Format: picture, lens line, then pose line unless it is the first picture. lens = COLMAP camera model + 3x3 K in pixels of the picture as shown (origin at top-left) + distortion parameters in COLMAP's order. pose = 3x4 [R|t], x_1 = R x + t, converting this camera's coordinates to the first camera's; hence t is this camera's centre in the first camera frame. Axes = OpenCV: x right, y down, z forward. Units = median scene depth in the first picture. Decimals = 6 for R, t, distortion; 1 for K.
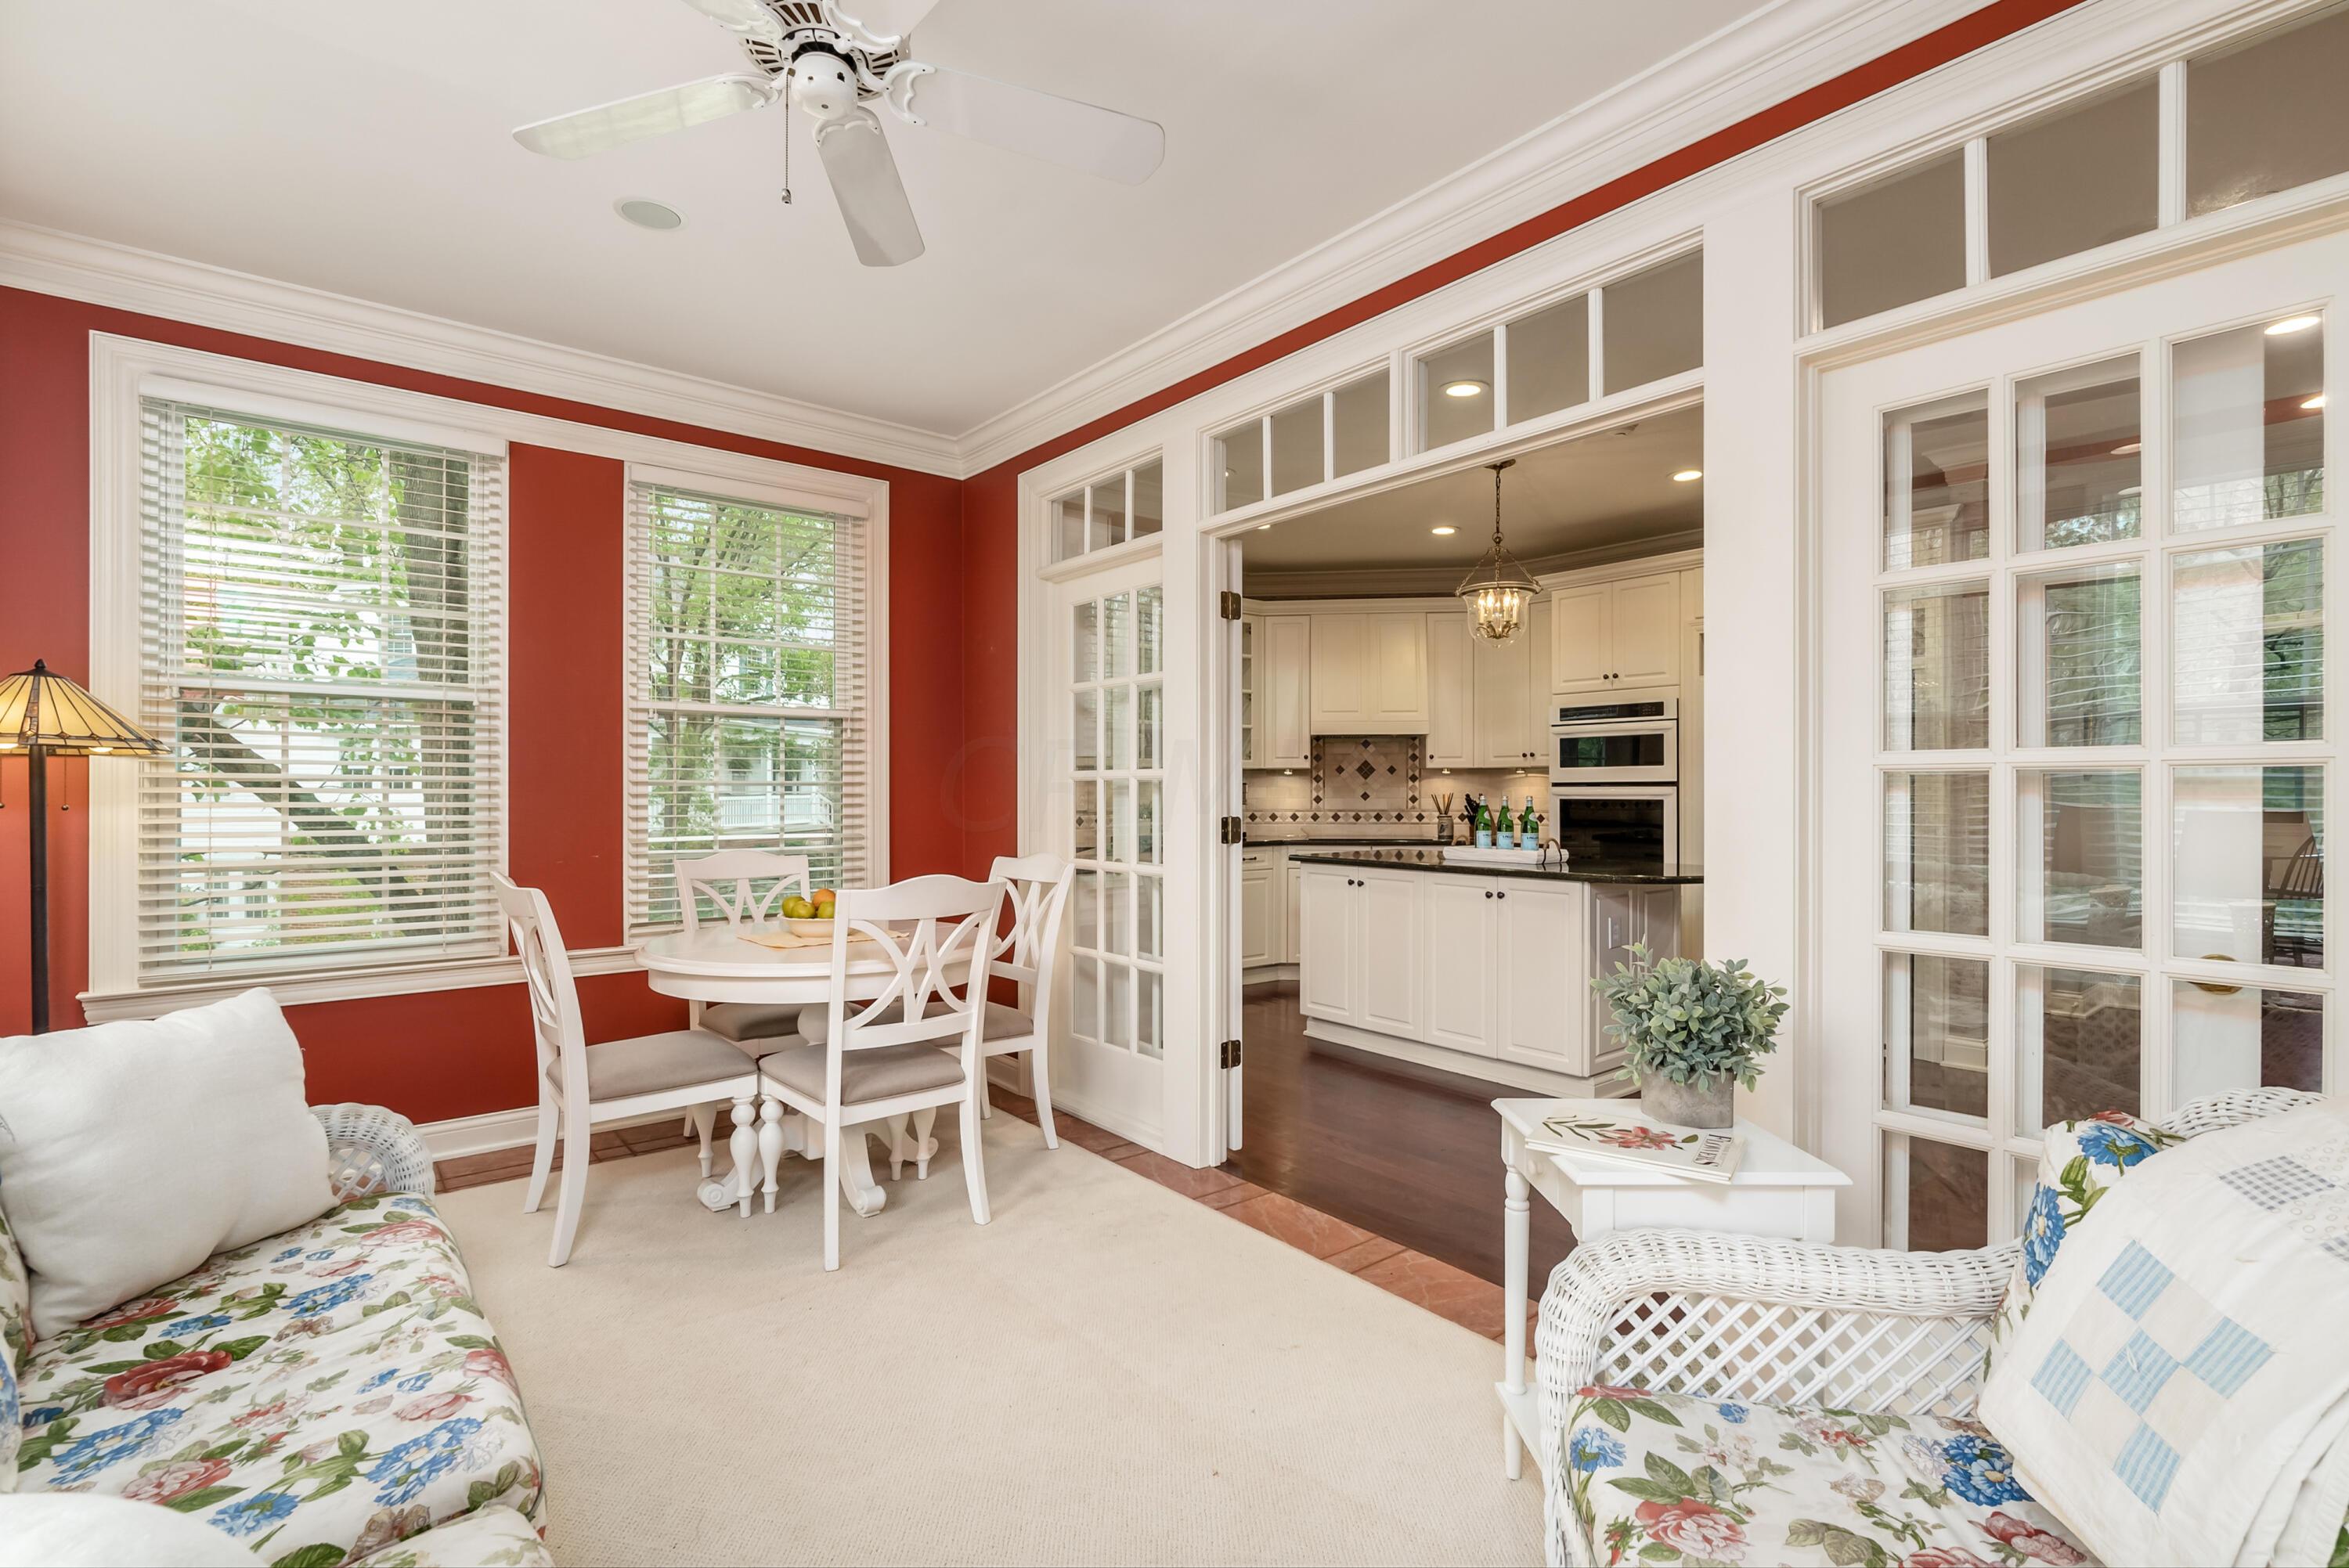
lens RADIAL K [[1092.4, 0, 1188.1], [0, 1092.4, 779.0], [0, 0, 1]] dist [0.000199, 0.001286]
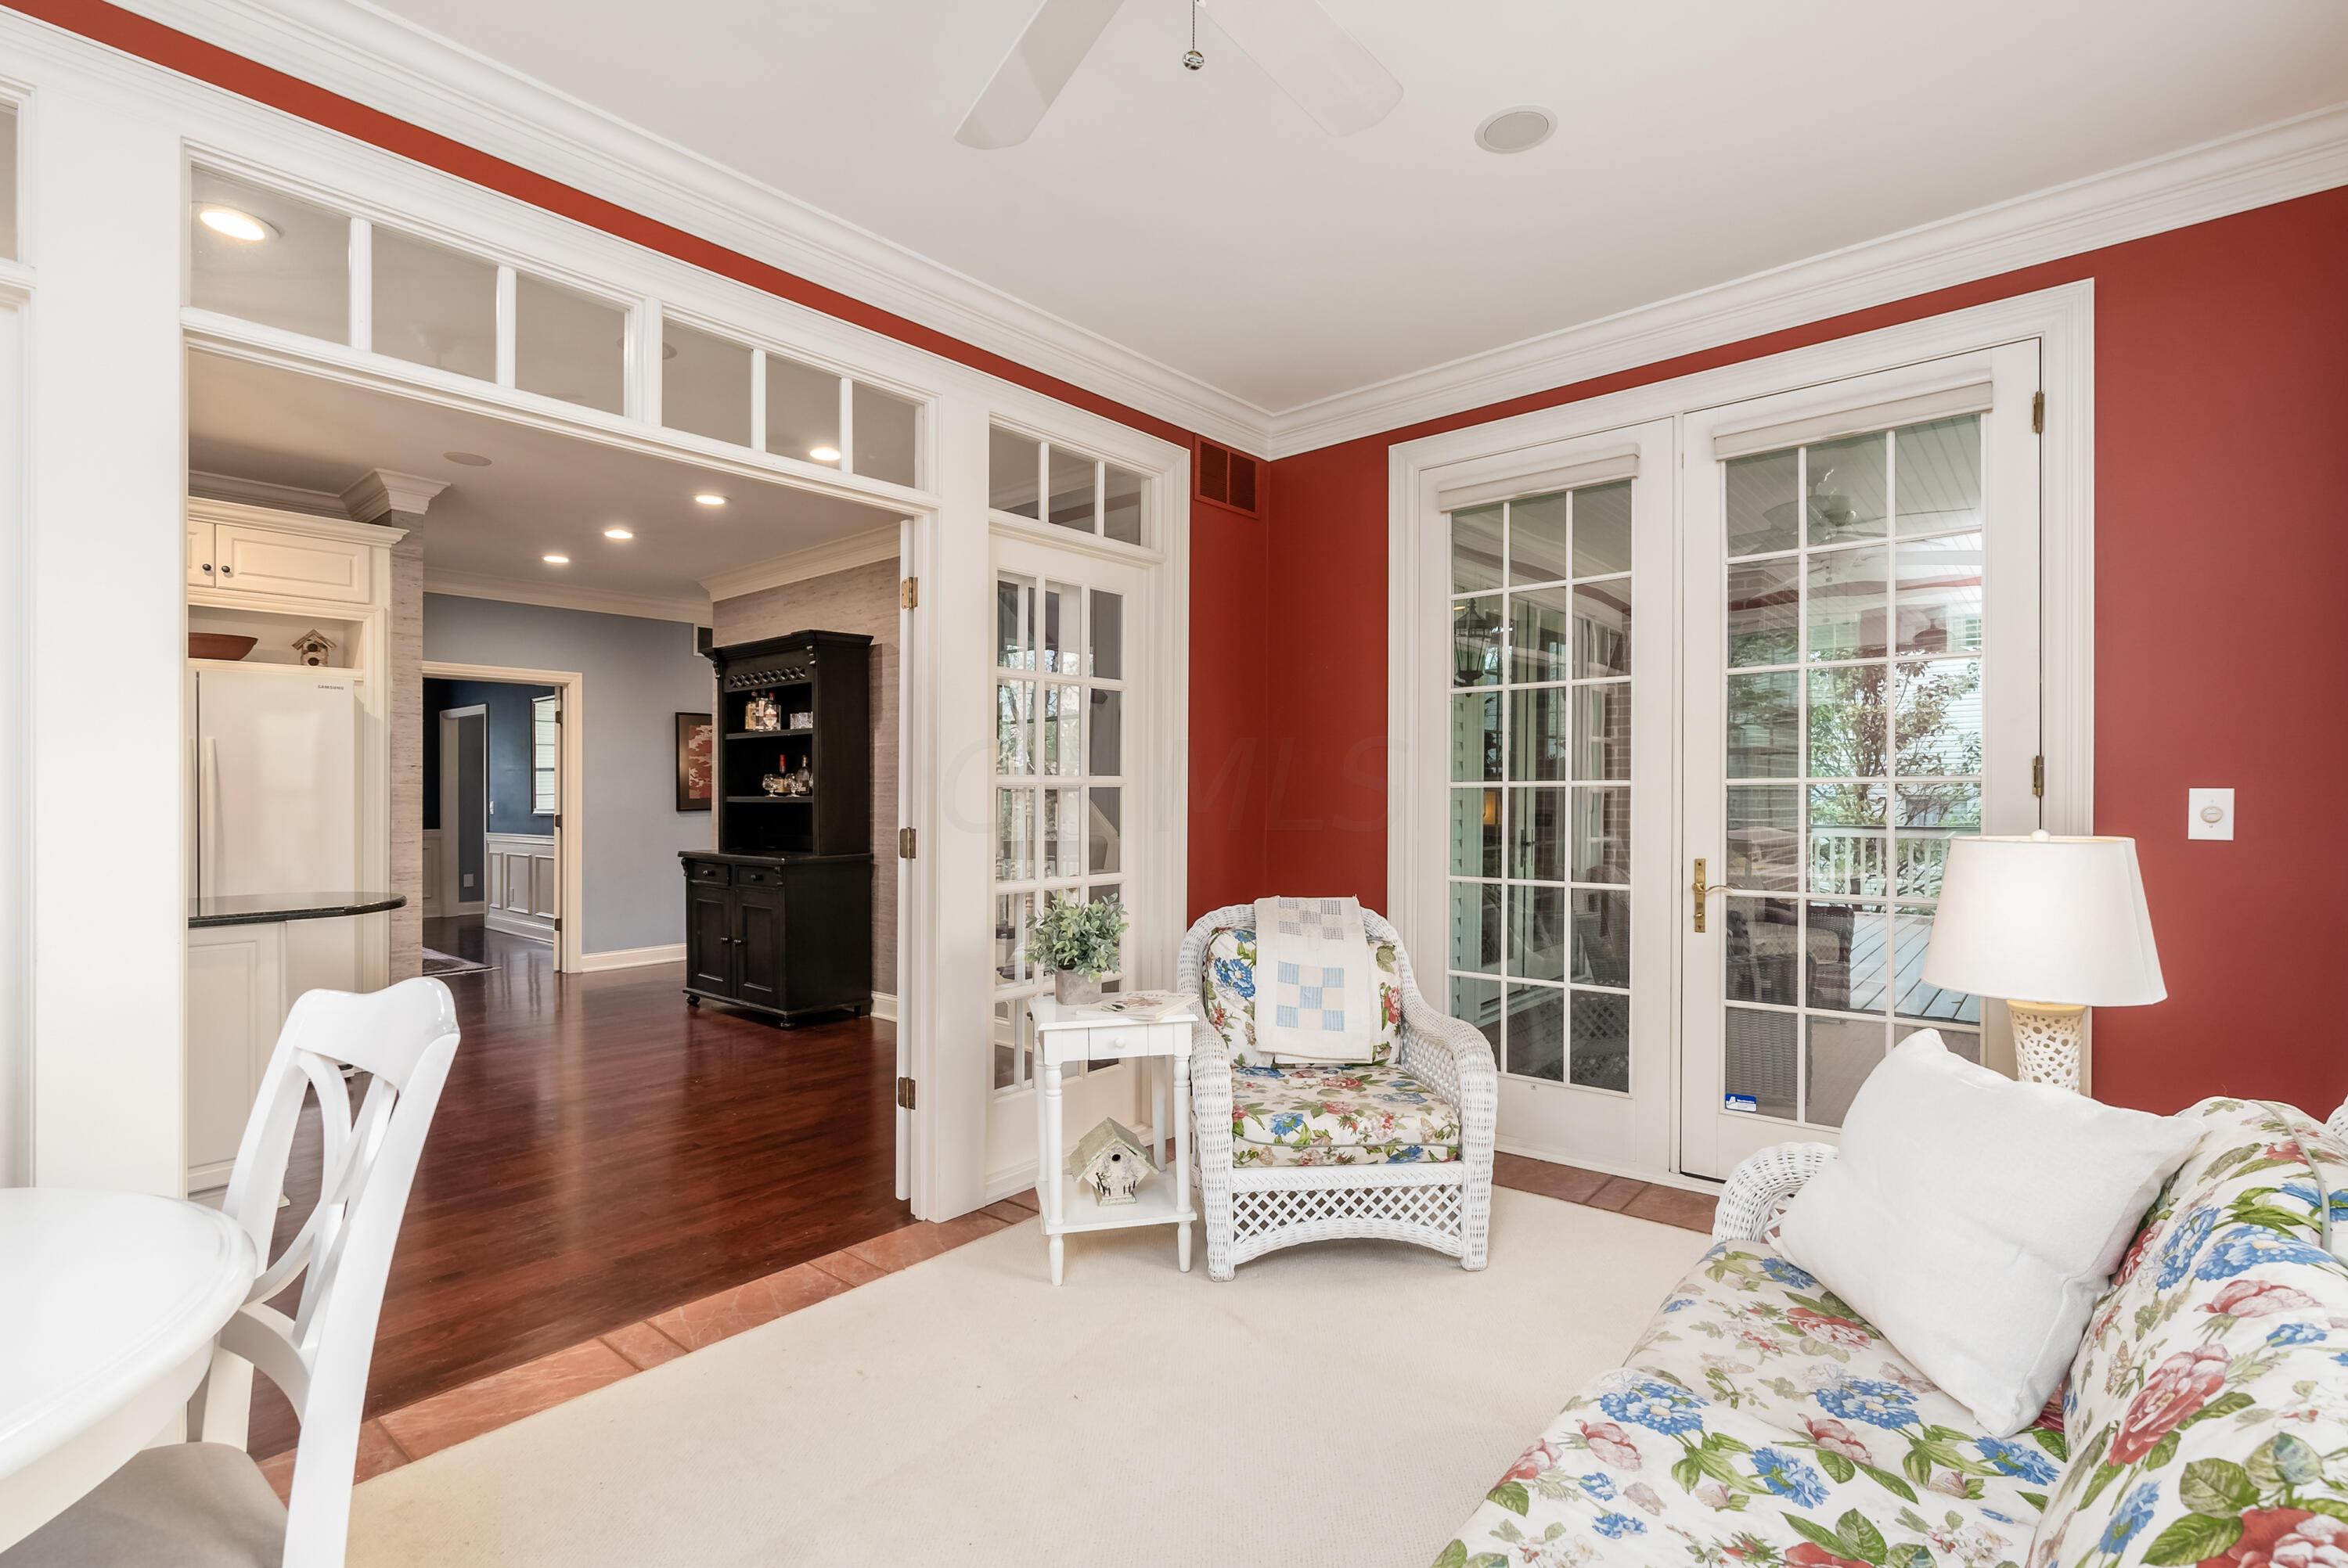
lens RADIAL K [[1091.9, 0, 1186.9], [0, 1091.9, 800.5], [0, 0, 1]] dist [0.000199, 0.001286]
pose [[-0.201137, 0.000404, 0.979563, -1.606470], [-0.002493, 0.999996, -0.000924, 0.020652], [-0.979560, -0.002628, -0.201135, 1.616643]]
